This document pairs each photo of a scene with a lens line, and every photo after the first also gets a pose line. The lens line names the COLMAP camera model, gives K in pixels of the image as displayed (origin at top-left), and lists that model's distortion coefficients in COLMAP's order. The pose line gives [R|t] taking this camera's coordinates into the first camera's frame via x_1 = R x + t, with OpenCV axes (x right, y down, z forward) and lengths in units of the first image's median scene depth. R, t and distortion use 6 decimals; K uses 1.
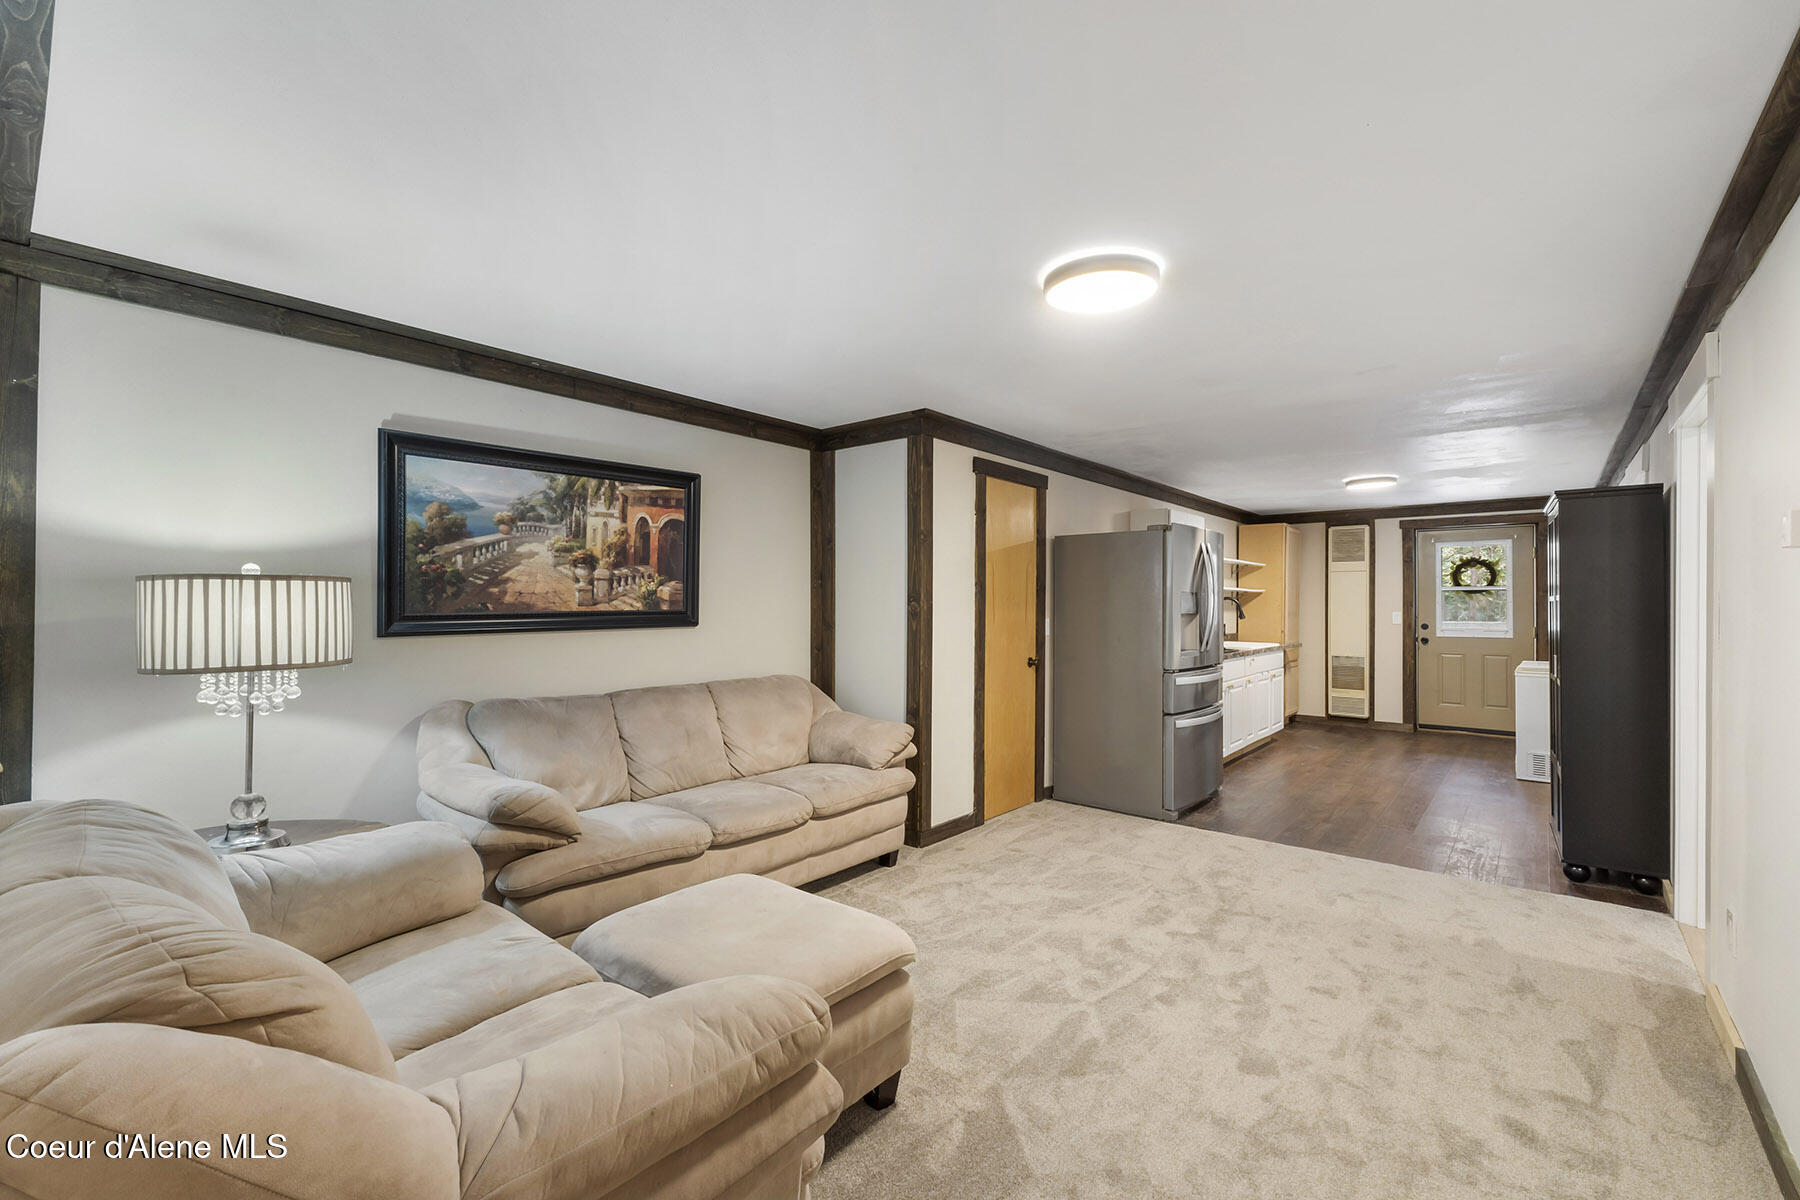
lens RADIAL K [[781.3, 0, 904.2], [0, 781.3, 595.5], [0, 0, 1]] dist [0.005783, -0.000102]
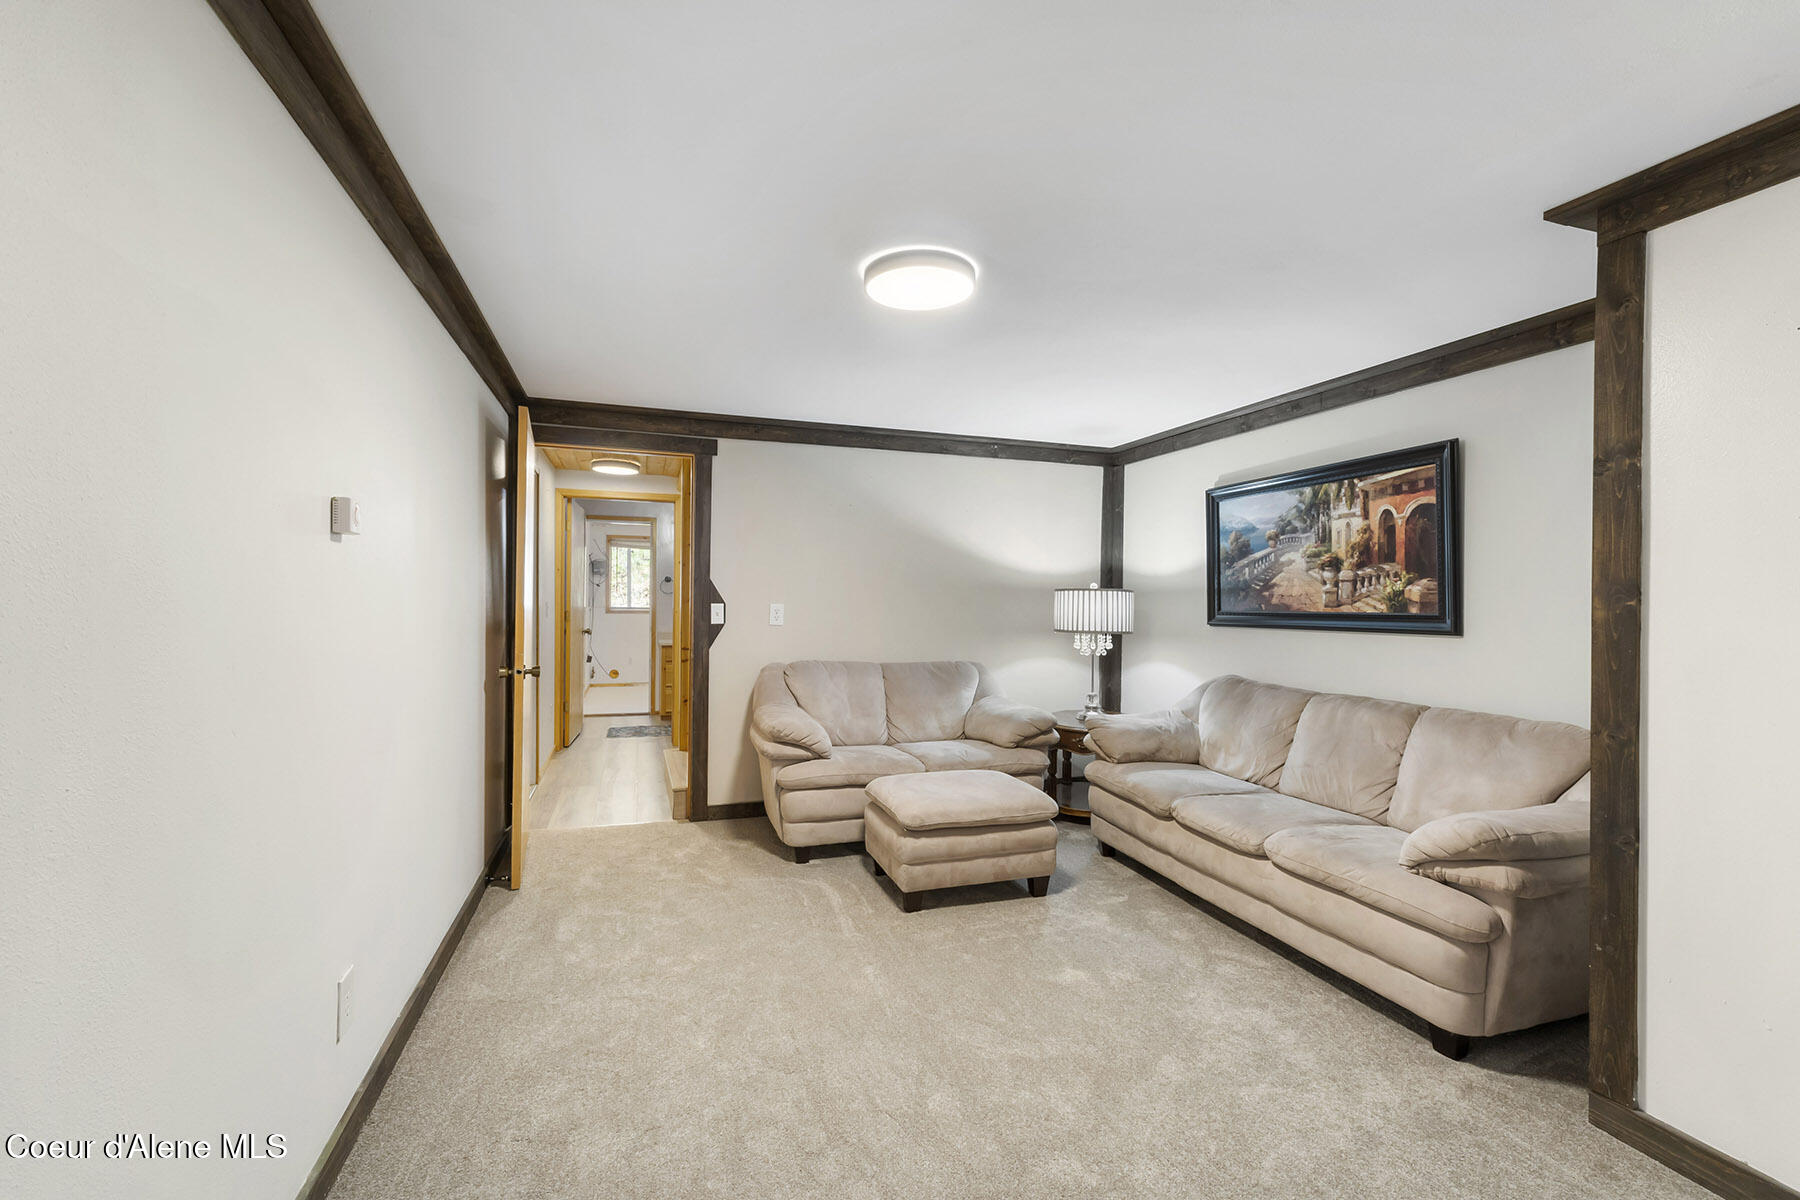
lens RADIAL K [[781.3, 0, 904.2], [0, 781.3, 595.5], [0, 0, 1]] dist [0.005783, -0.000102]
pose [[-0.533568, -0.008745, -0.845712, 0.763648], [0.001023, 0.999939, -0.010985, 0.008444], [0.845757, -0.006726, -0.533526, 1.068563]]
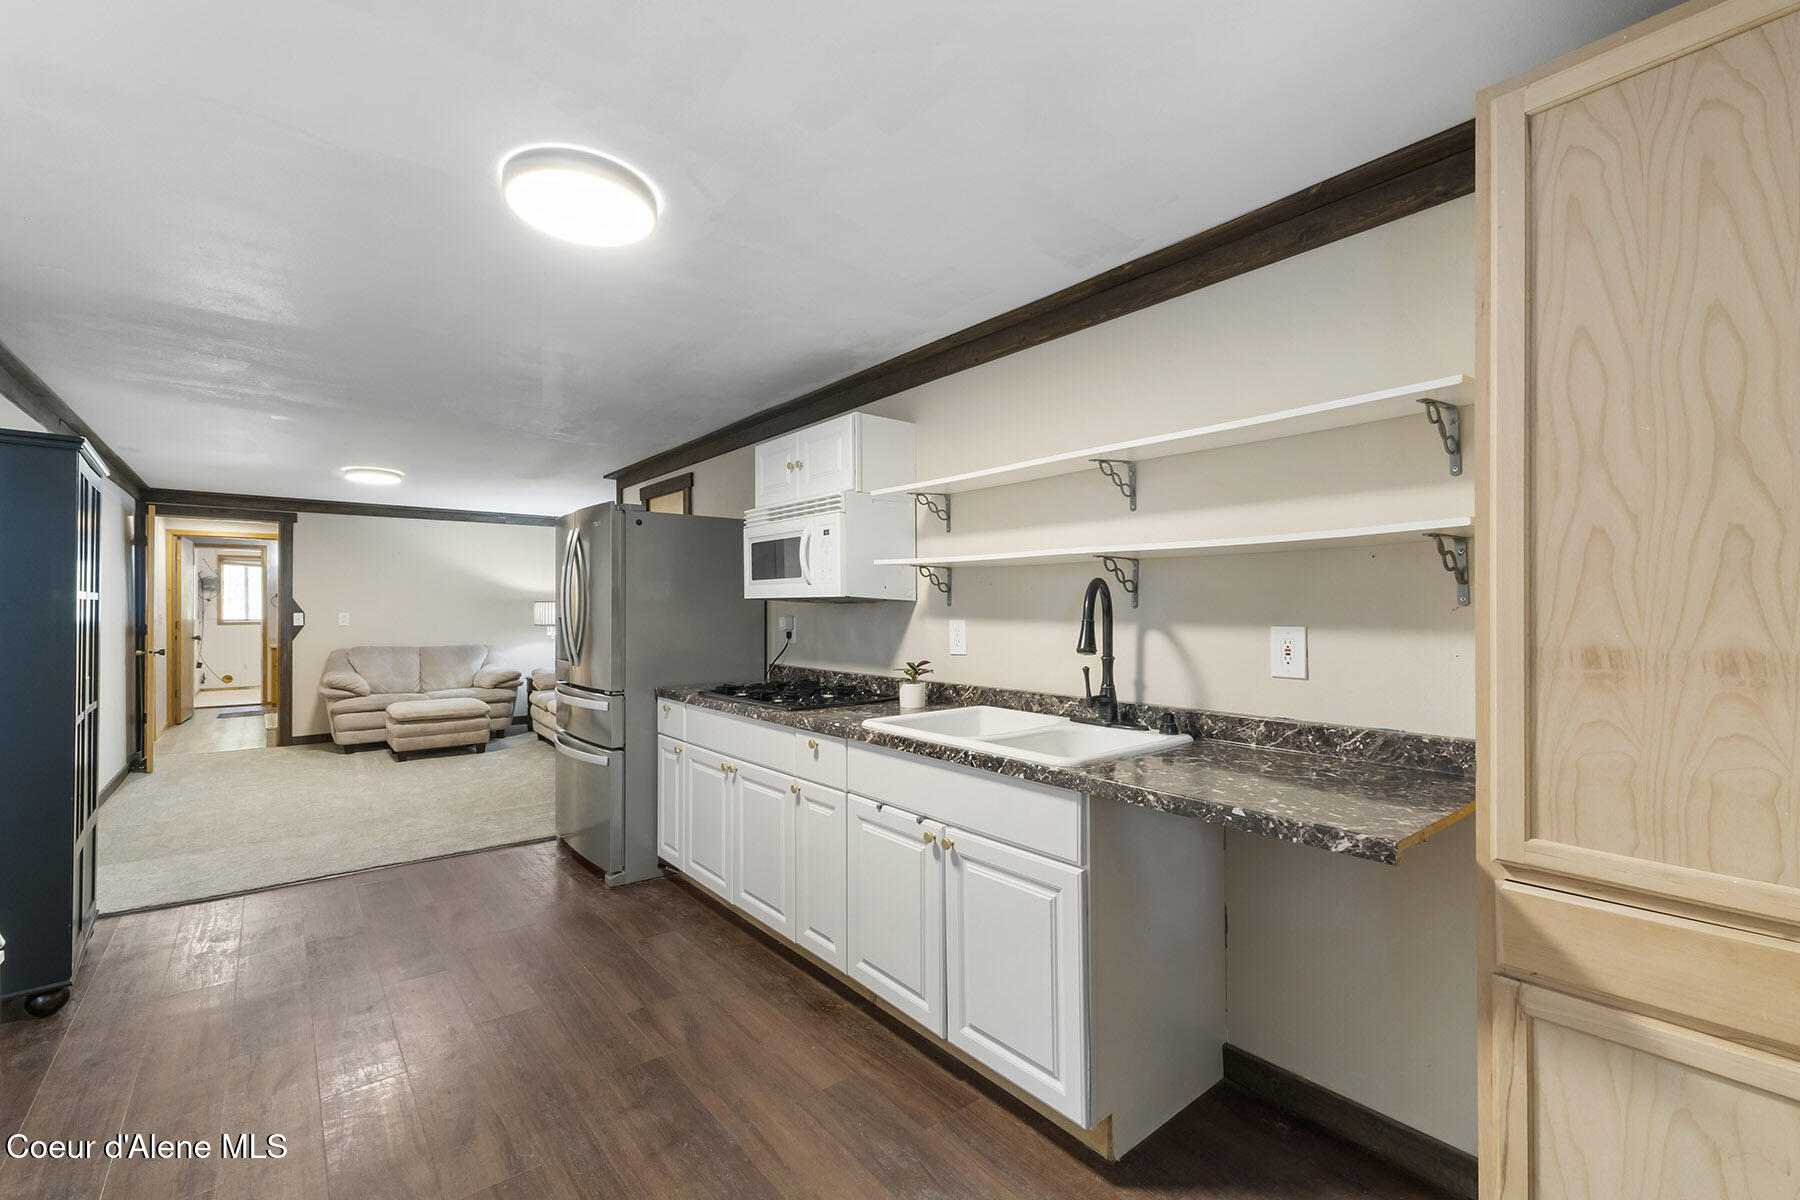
lens RADIAL K [[753.3, 0, 896.9], [0, 753.3, 598.8], [0, 0, 1]] dist [0.001345, 0.000186]
pose [[-0.196922, -0.008287, -0.980384, 1.519148], [0.018007, 0.999765, -0.012068, 0.022461], [0.980254, -0.020030, -0.196726, 2.110084]]
